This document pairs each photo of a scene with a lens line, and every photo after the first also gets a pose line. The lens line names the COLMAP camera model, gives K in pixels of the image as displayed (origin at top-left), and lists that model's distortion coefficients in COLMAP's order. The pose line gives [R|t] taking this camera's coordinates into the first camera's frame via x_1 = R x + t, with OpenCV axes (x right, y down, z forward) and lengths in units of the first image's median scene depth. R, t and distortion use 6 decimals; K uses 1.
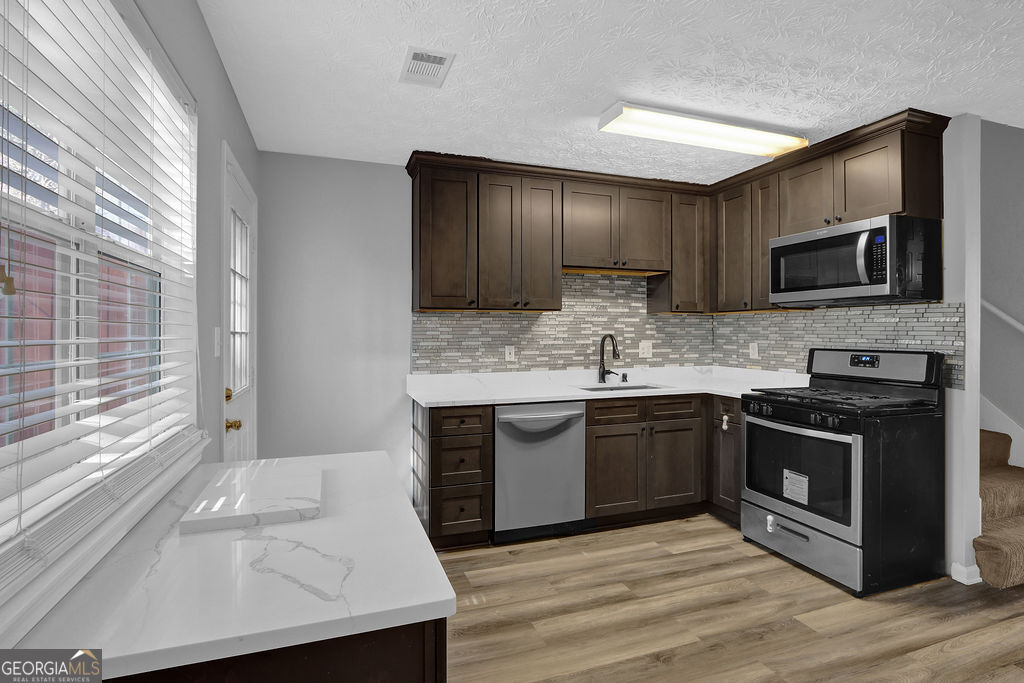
lens RADIAL K [[498.6, 0, 505.0], [0, 498.6, 332.7], [0, 0, 1]] dist [-0.002268, -0.000045]
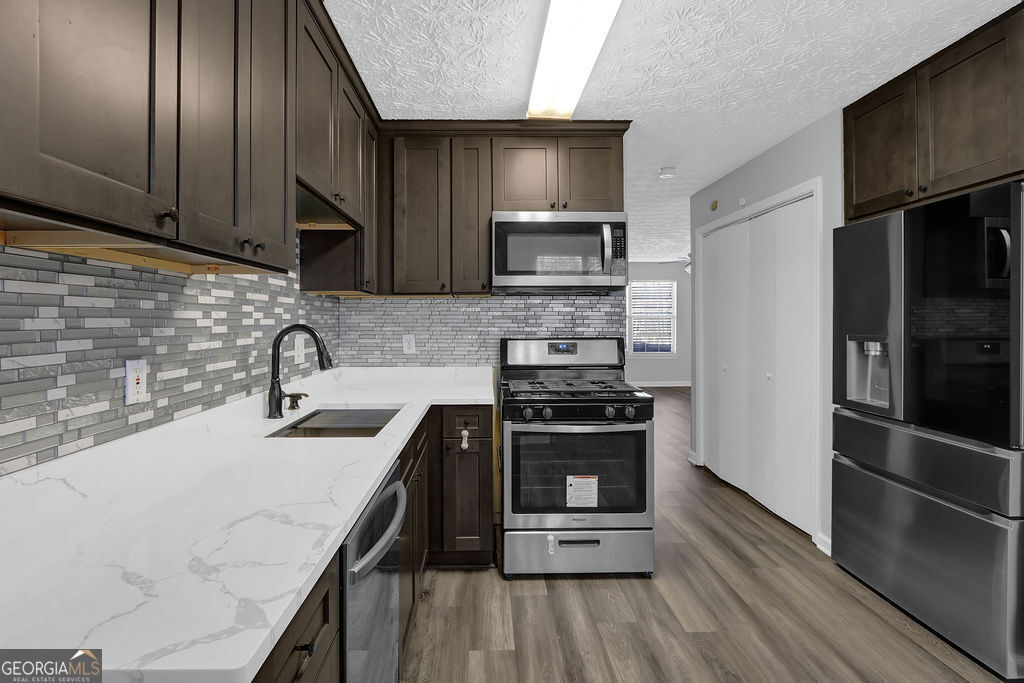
lens RADIAL K [[503.1, 0, 490.9], [0, 503.1, 322.9], [0, 0, 1]] dist [-0.006839, -0.000530]
pose [[0.313248, -0.004242, 0.949662, -0.281570], [0.004039, 0.999987, 0.003134, -0.000432], [-0.949663, 0.002854, 0.313261, 0.732332]]
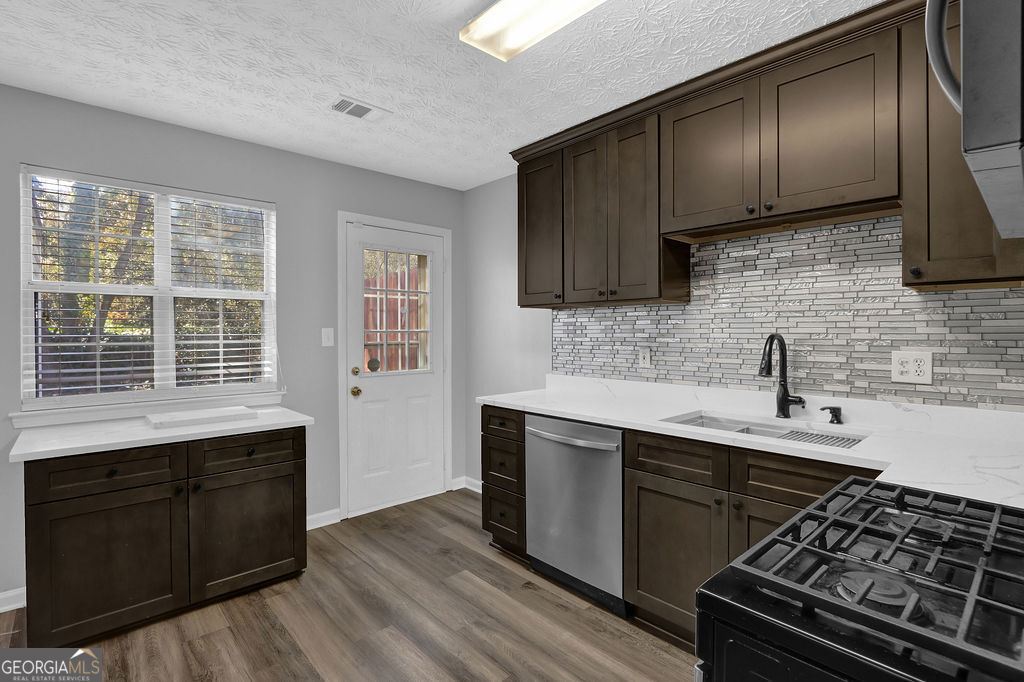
lens RADIAL K [[485.7, 0, 500.8], [0, 485.7, 334.5], [0, 0, 1]] dist [-0.010774, 0.000191]
pose [[0.384586, 0.006091, -0.923069, 0.696345], [0.001990, 0.999970, 0.007428, -0.000746], [0.923087, -0.004694, 0.384563, 0.570379]]
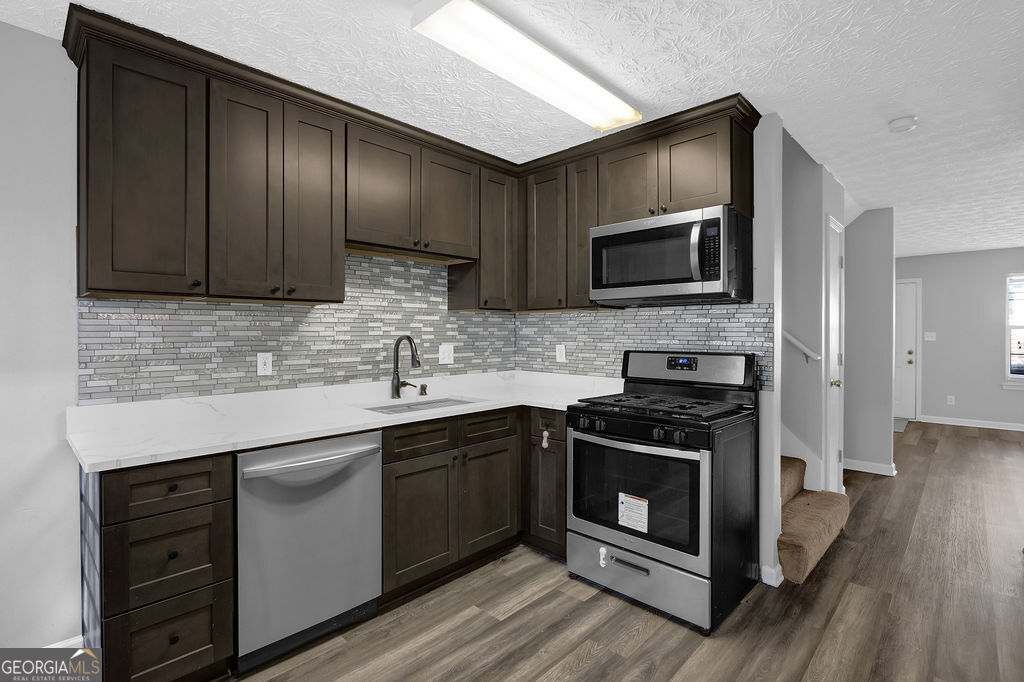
lens RADIAL K [[485.7, 0, 500.8], [0, 485.7, 334.5], [0, 0, 1]] dist [-0.010774, 0.000191]
pose [[0.895856, -0.000998, 0.444344, 0.005510], [0.000180, 0.999998, 0.001882, -0.000136], [-0.444345, -0.001606, 0.895854, 0.296378]]
